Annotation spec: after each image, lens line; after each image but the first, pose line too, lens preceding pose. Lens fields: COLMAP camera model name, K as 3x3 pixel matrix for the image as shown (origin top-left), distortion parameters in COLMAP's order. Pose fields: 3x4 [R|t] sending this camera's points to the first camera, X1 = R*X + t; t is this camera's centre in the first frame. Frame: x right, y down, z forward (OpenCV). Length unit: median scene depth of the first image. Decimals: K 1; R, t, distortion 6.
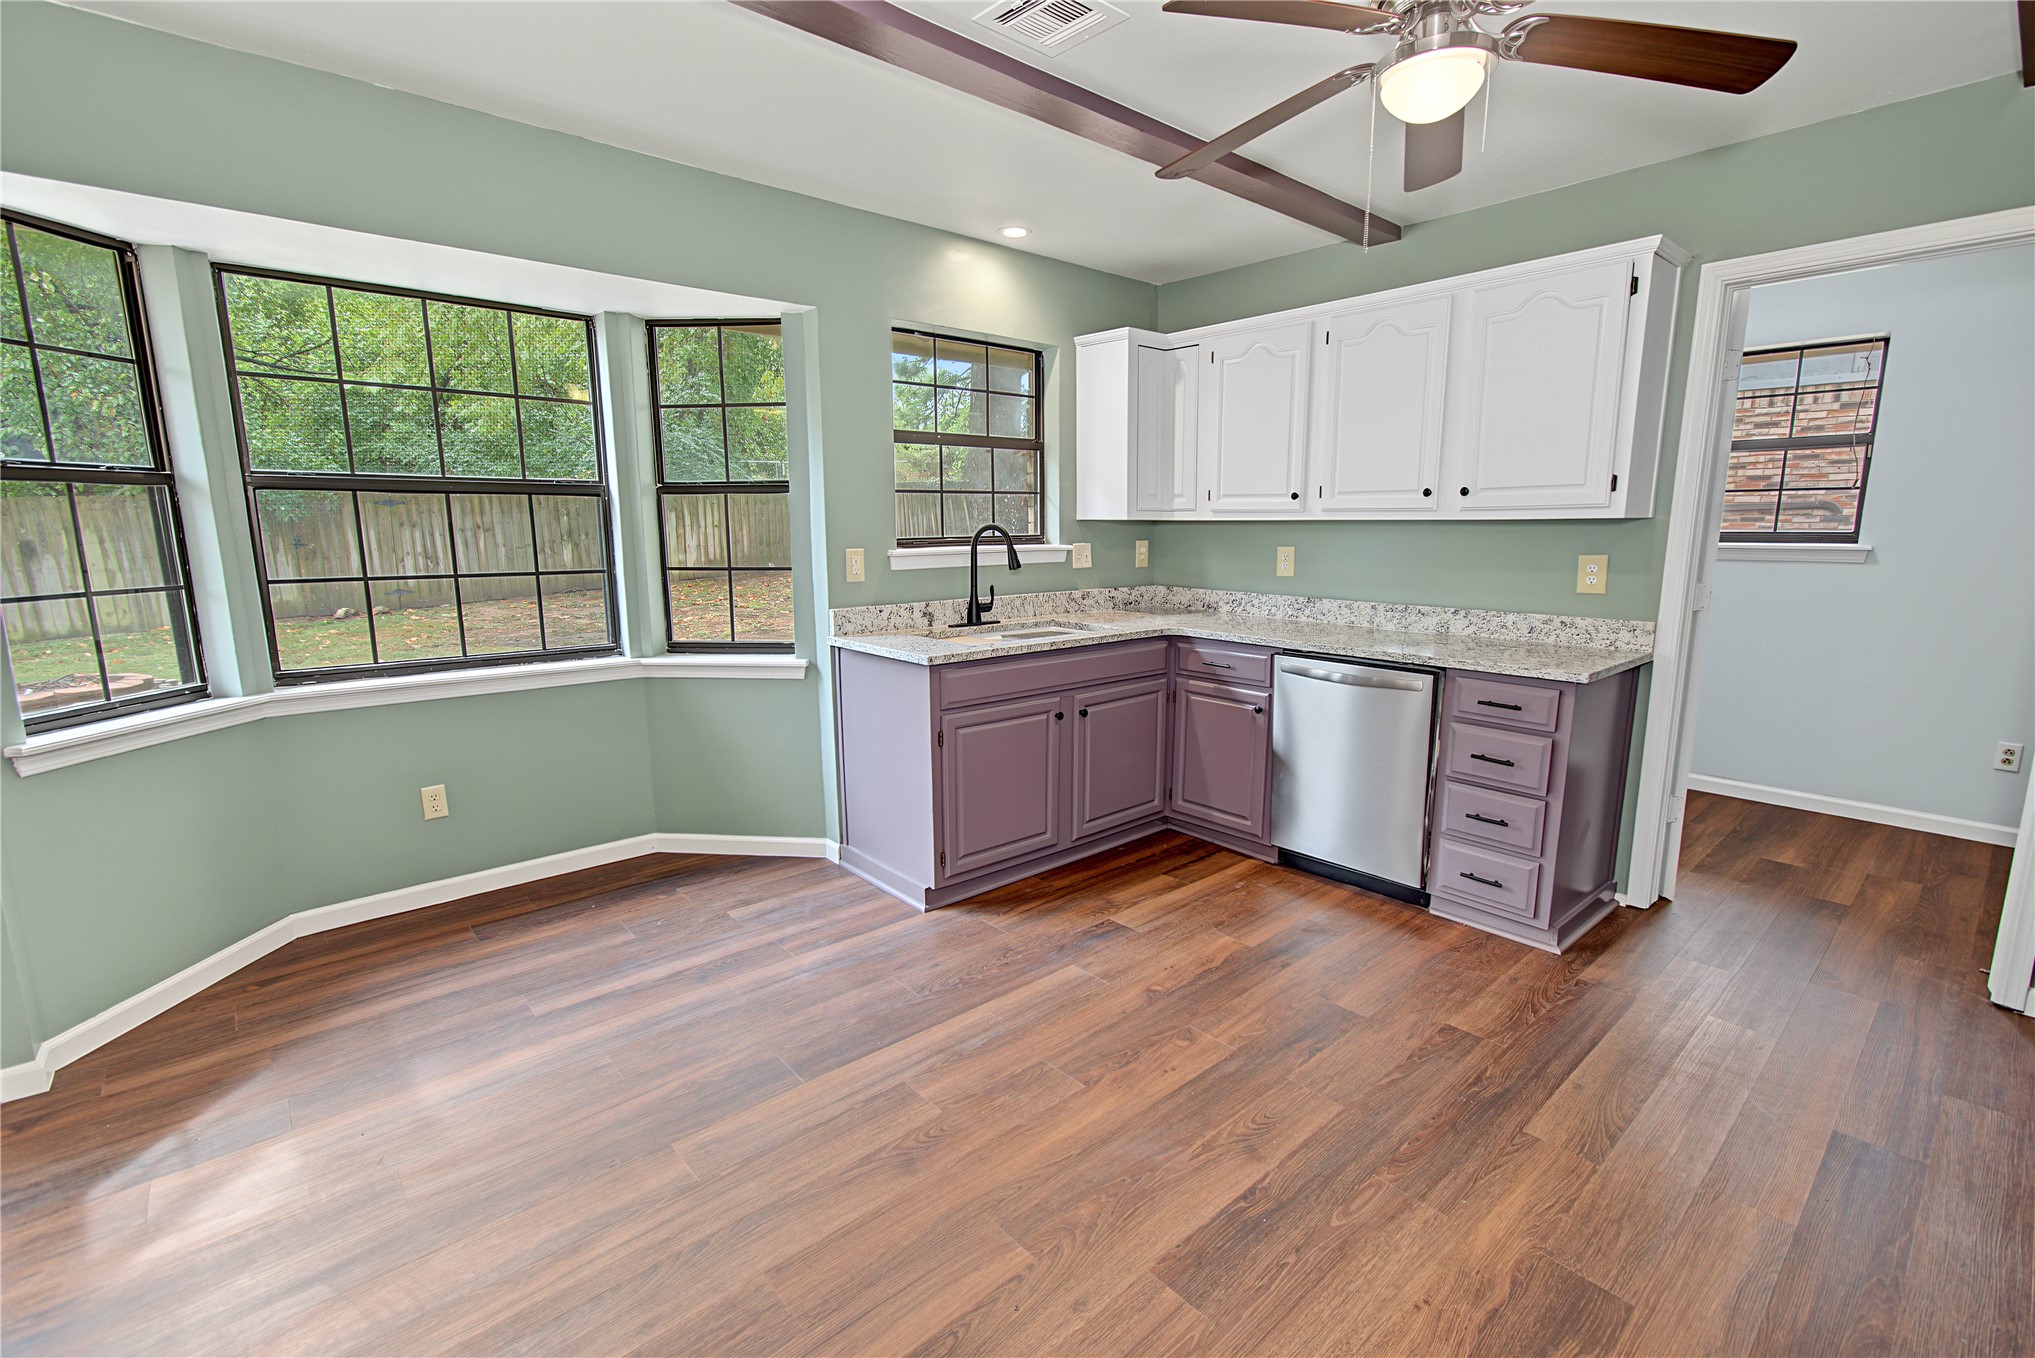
lens RADIAL K [[900.5, 0, 1041.2], [0, 900.5, 679.2], [0, 0, 1]] dist [-0.006547, 0.000025]
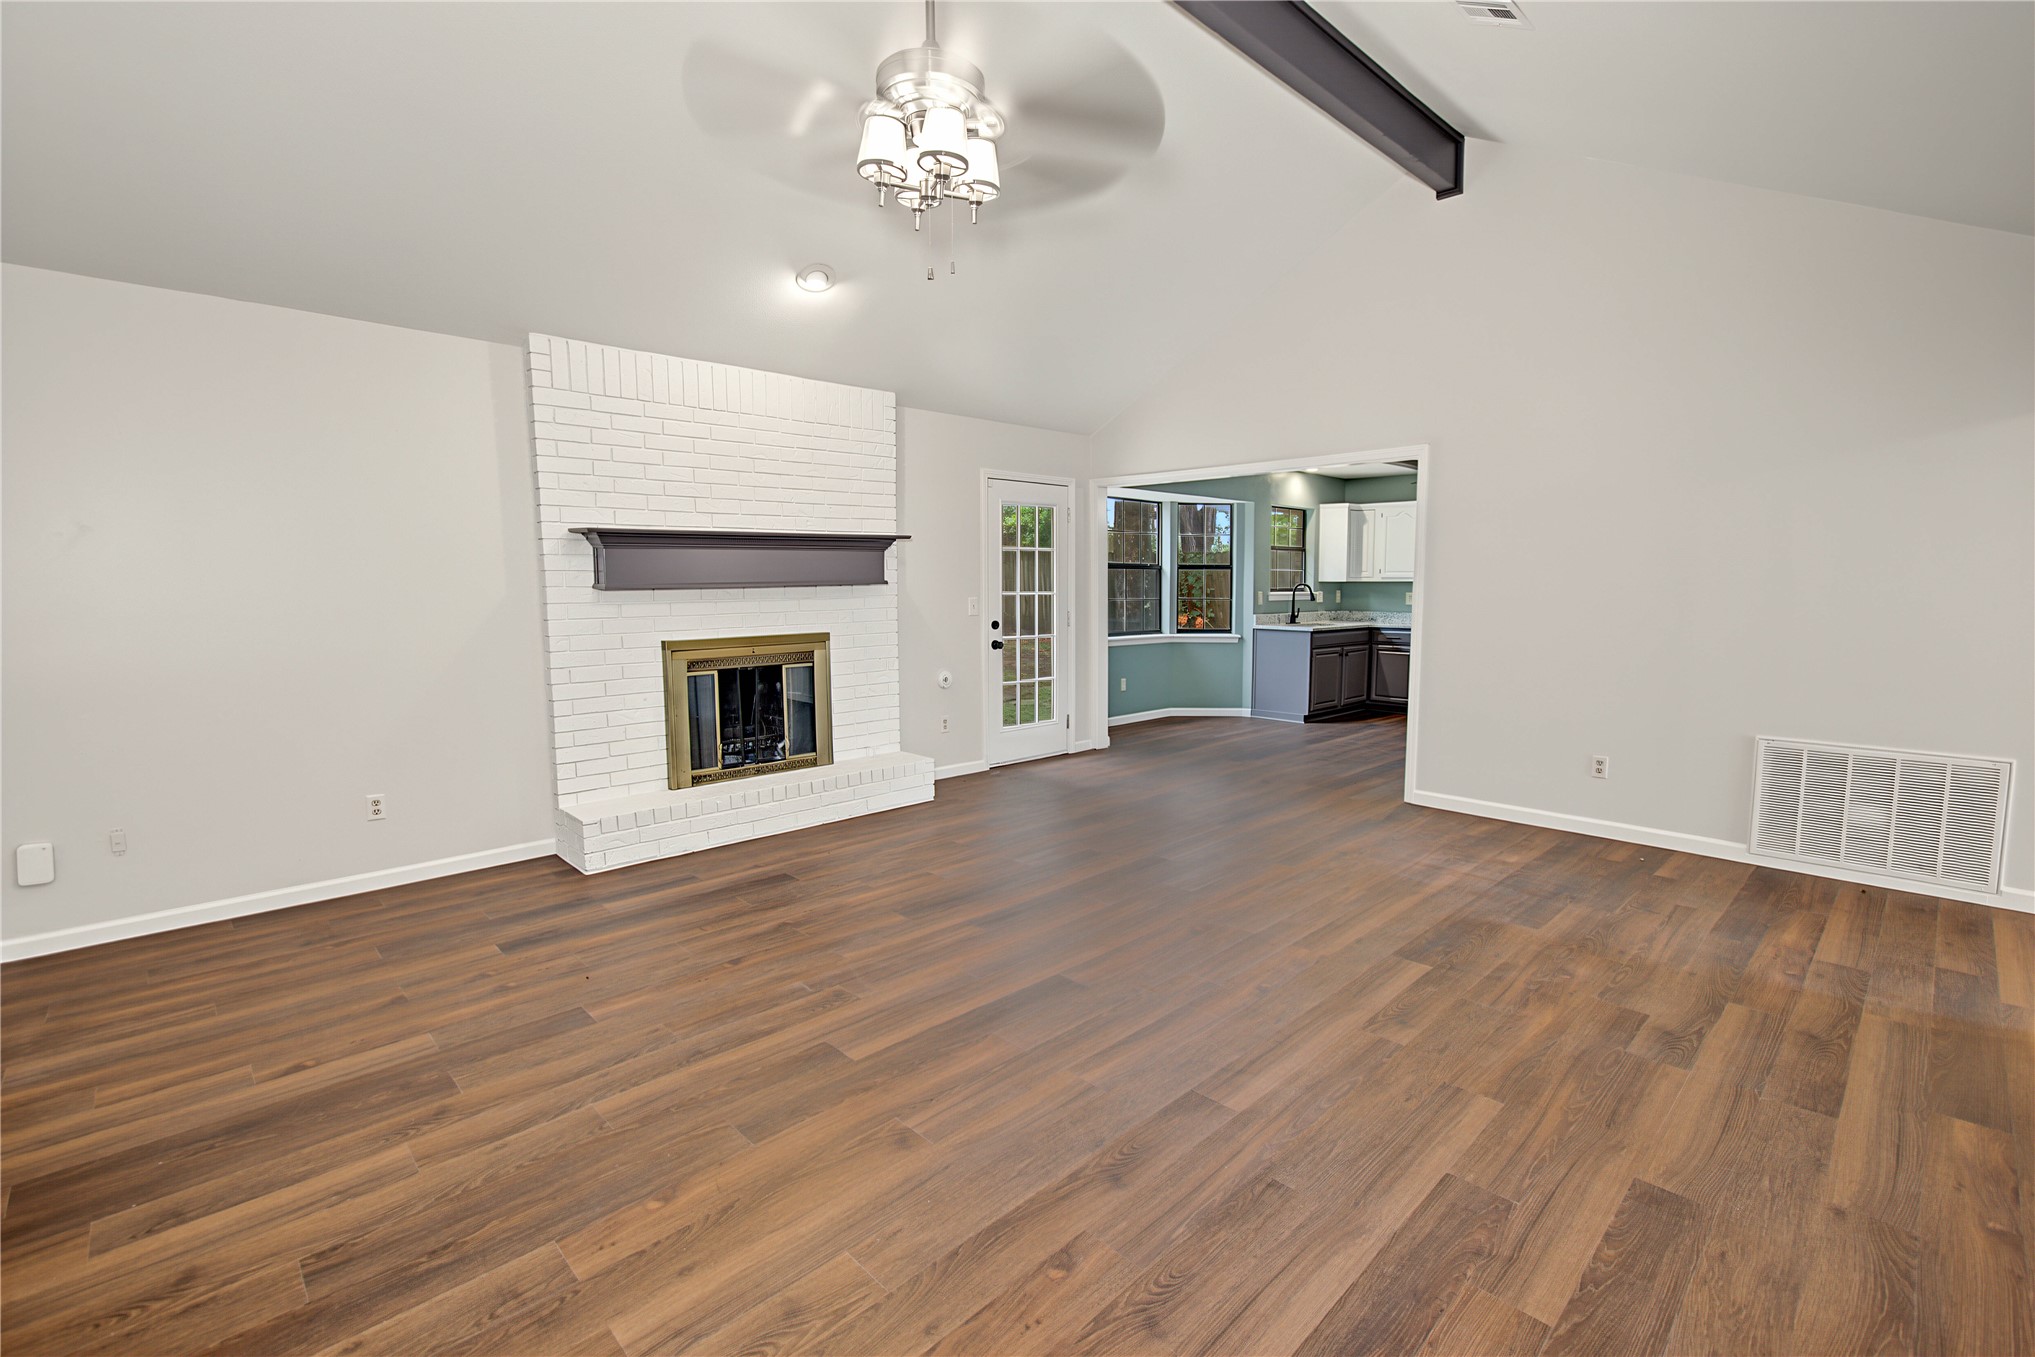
lens RADIAL K [[902.6, 0, 1028.2], [0, 902.6, 674.7], [0, 0, 1]] dist [-0.008965, 0.000319]
pose [[0.999052, -0.005841, 0.043142, -0.931159], [0.008911, 0.997414, -0.071309, 0.256233], [-0.042614, 0.071626, 0.996521, -1.456942]]
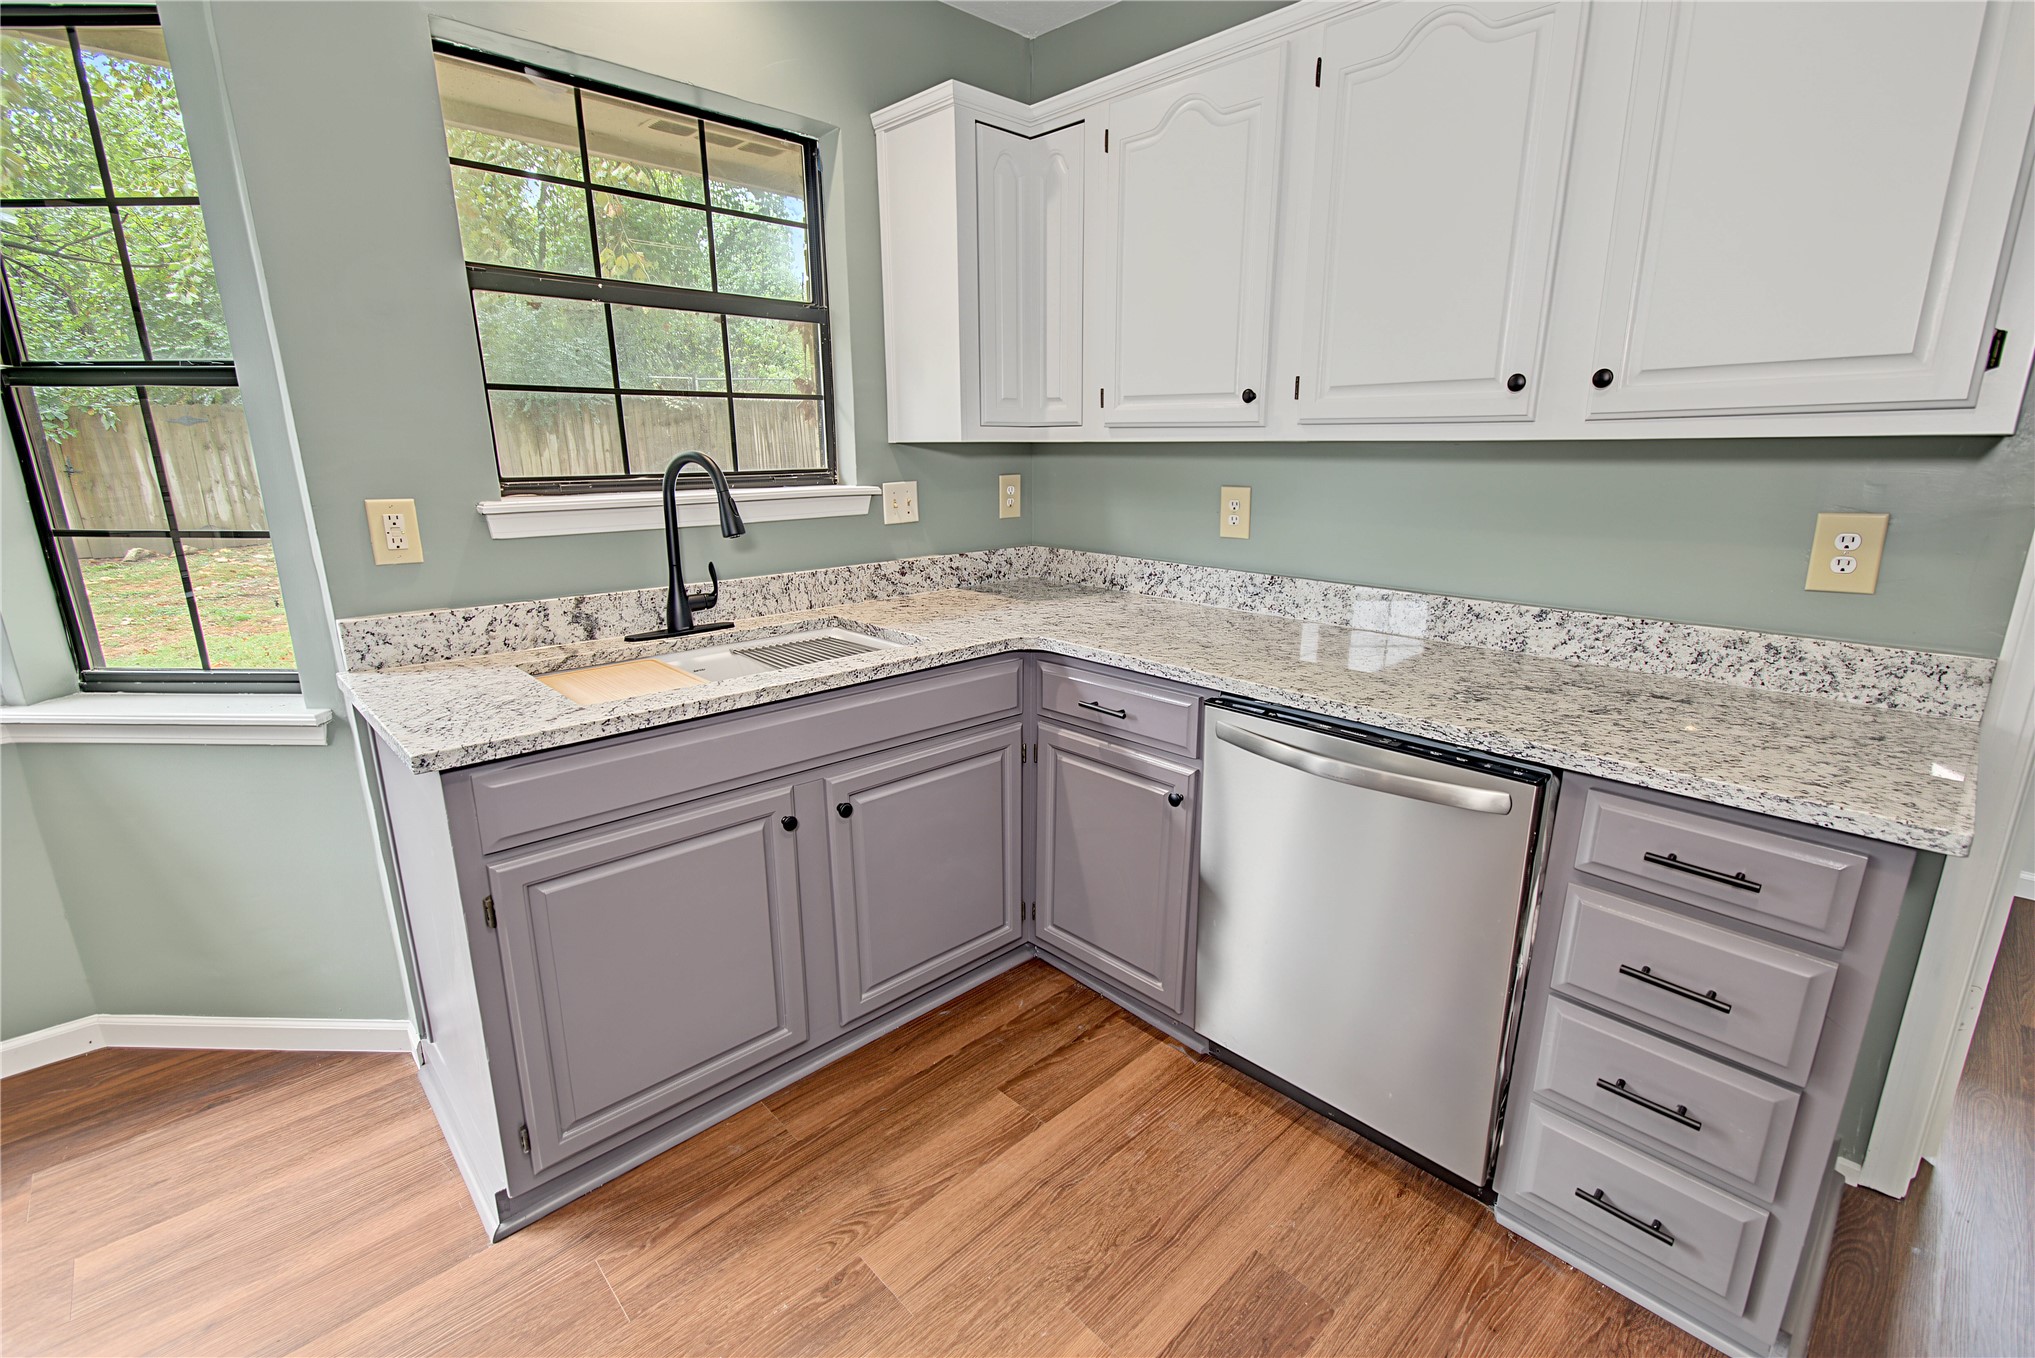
lens RADIAL K [[918.0, 0, 1025.7], [0, 918.0, 678.7], [0, 0, 1]] dist [0.001773, 0.000838]
pose [[0.999661, -0.007389, 0.024984, 0.131969], [0.005433, 0.996980, 0.077463, -0.077140], [-0.025481, -0.077301, 0.996682, 0.436199]]
